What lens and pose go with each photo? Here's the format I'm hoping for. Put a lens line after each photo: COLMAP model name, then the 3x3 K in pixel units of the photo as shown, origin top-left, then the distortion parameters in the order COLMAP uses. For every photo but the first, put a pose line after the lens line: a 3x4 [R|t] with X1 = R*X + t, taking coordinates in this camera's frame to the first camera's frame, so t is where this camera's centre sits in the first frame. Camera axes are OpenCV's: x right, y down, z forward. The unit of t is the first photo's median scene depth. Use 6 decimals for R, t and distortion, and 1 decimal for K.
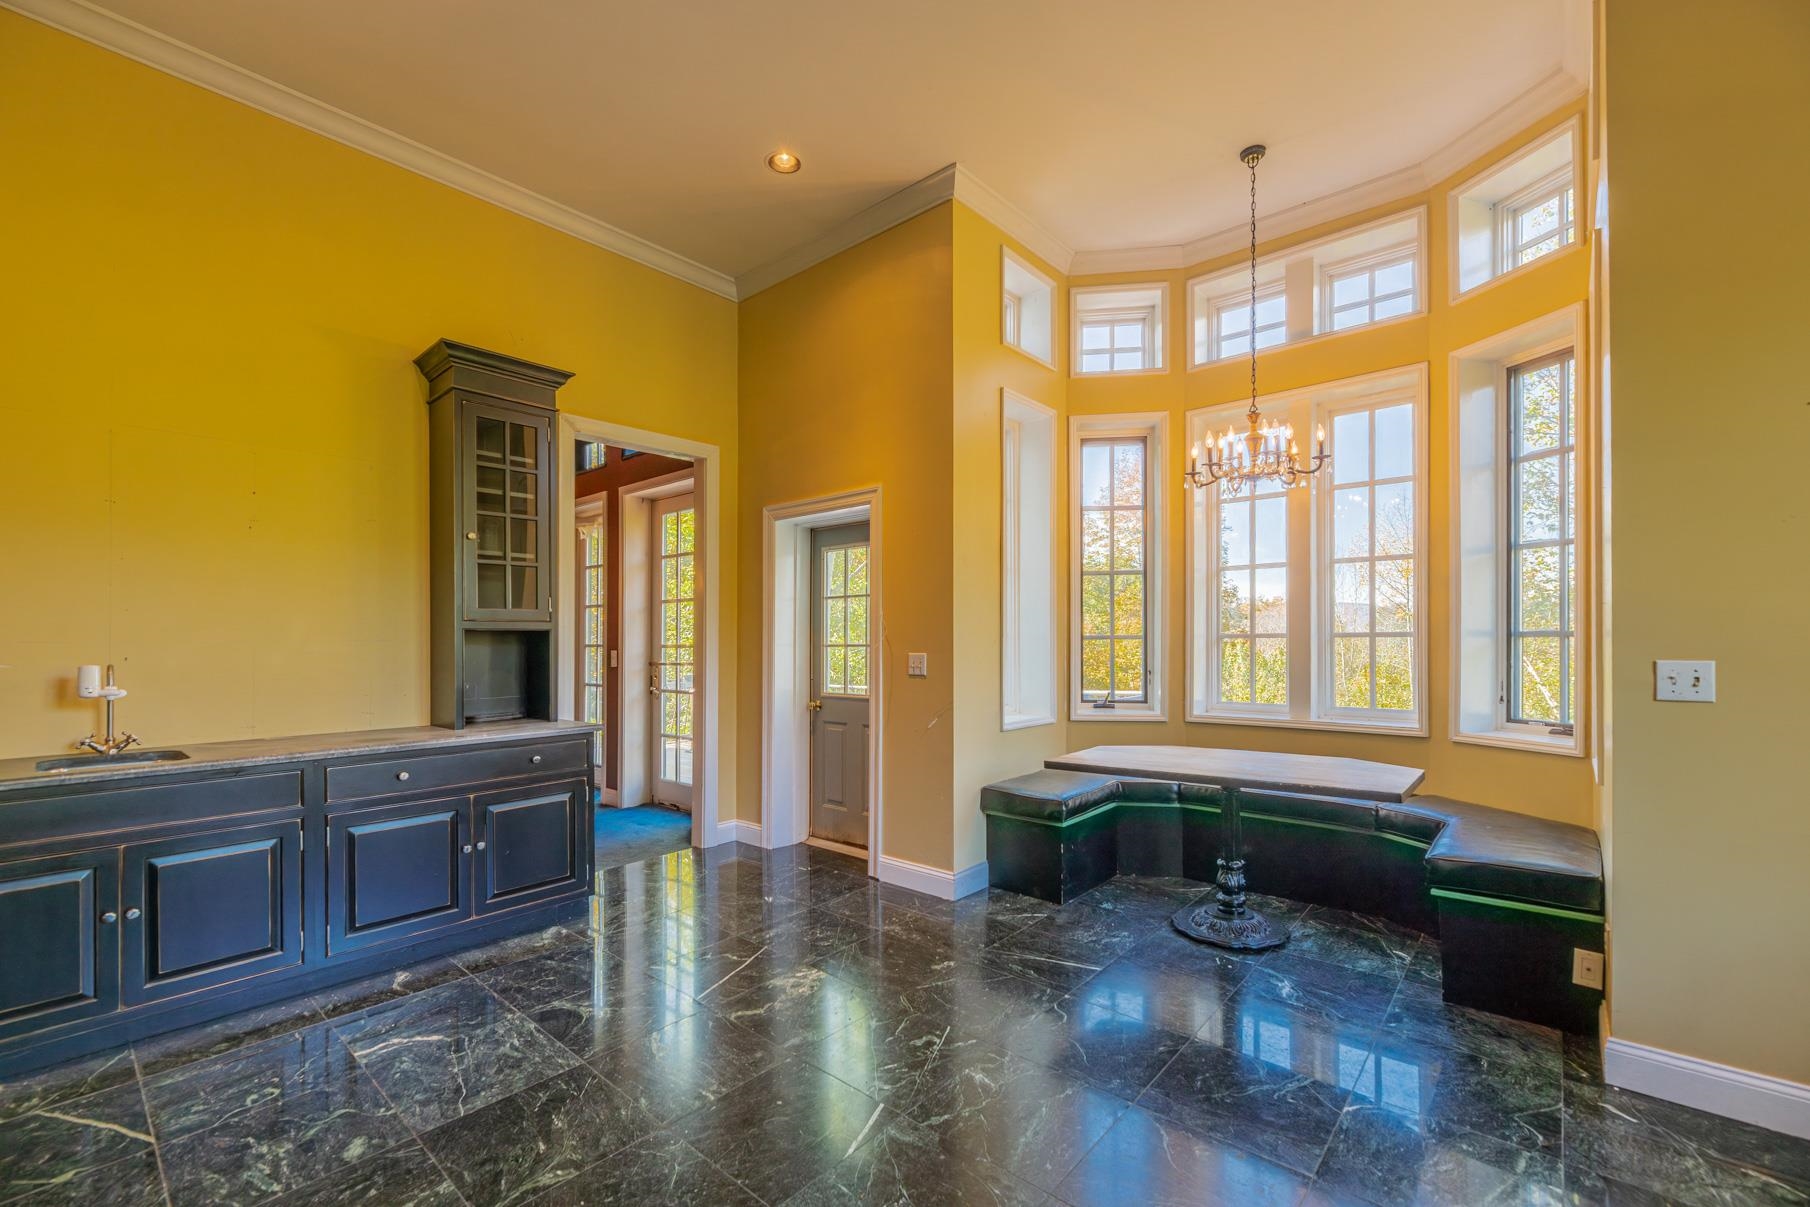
lens RADIAL K [[755.5, 0, 903.6], [0, 755.5, 642.3], [0, 0, 1]] dist [-0.001000, -0.000140]
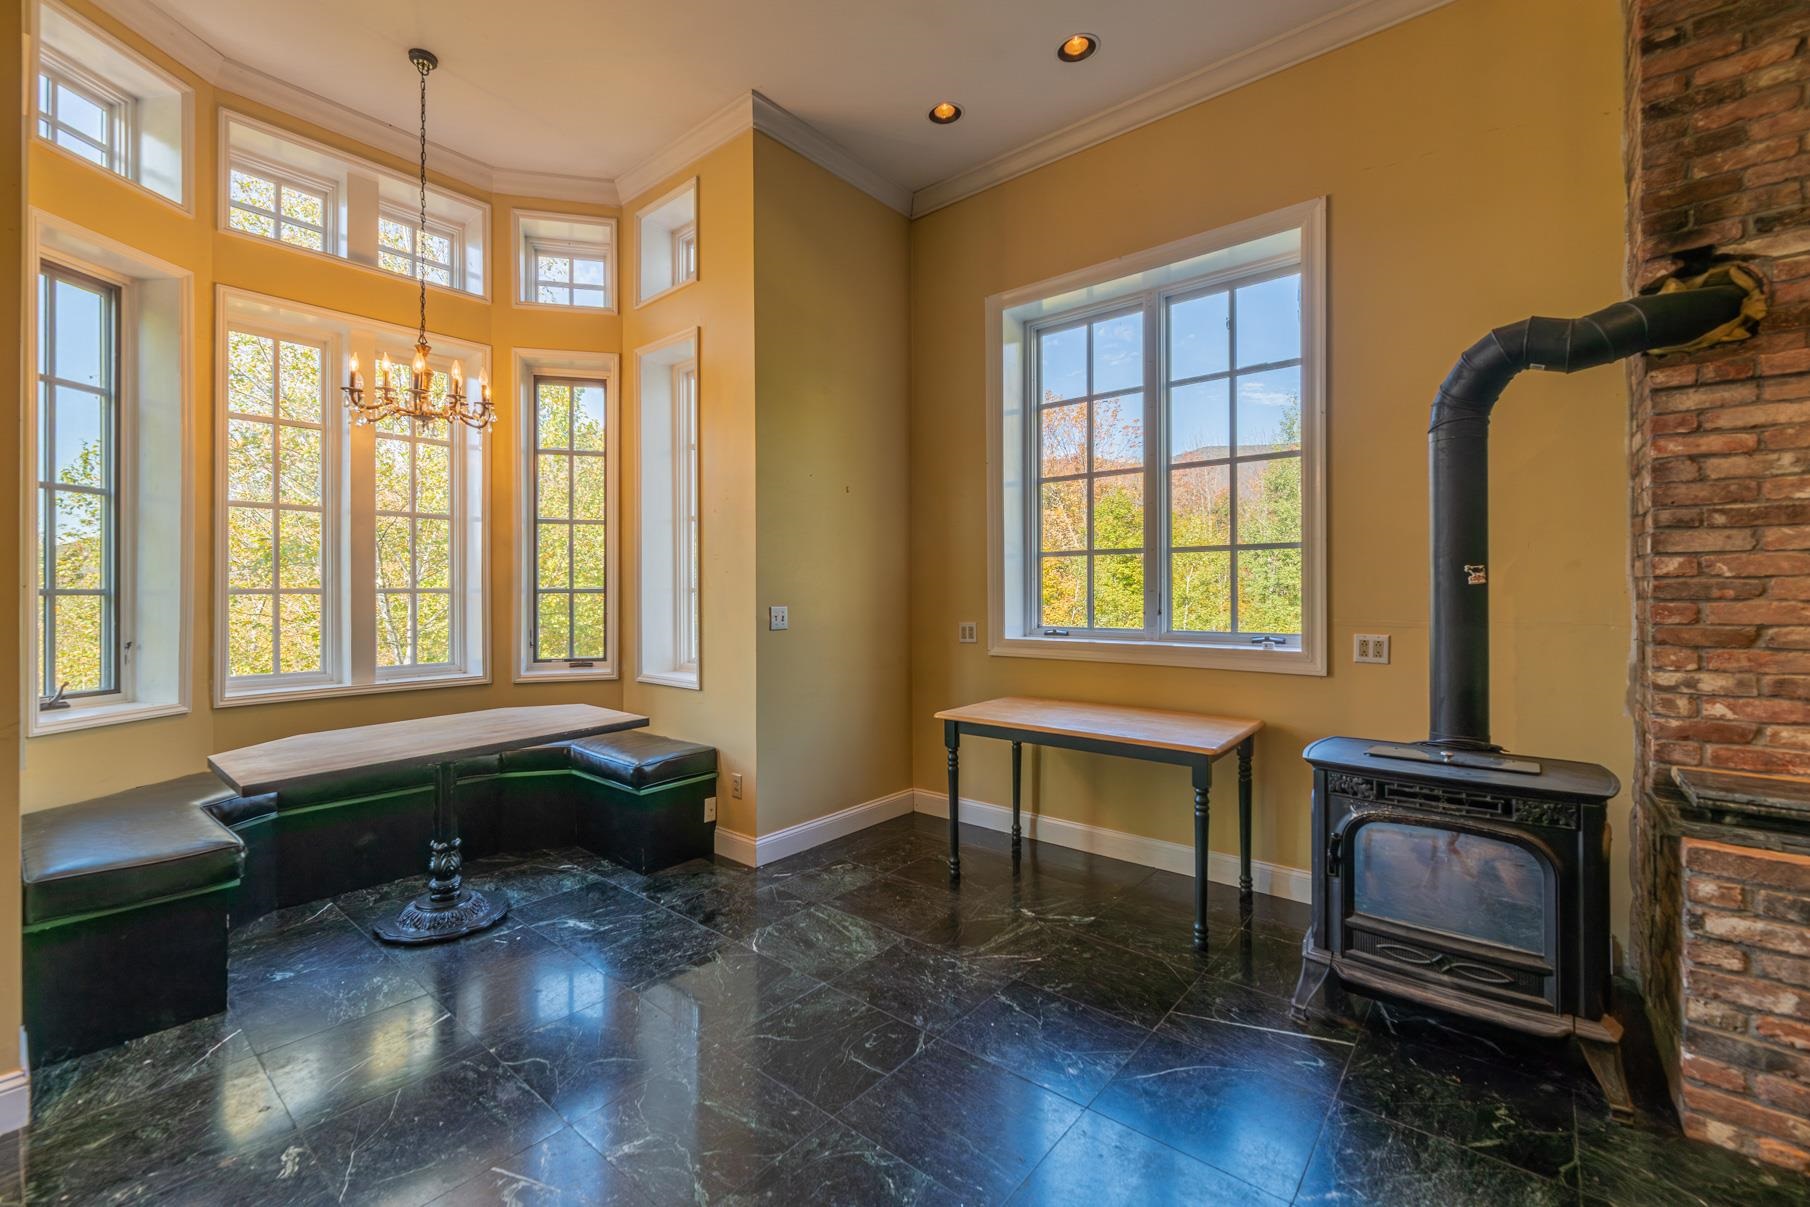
lens RADIAL K [[772.3, 0, 845.8], [0, 772.3, 583.4], [0, 0, 1]] dist [-0.002723, 0.000068]
pose [[0.012561, 0.015311, 0.999804, -0.559319], [0.004937, 0.999870, -0.015374, -0.000707], [-0.999909, 0.005130, 0.012484, 0.591854]]
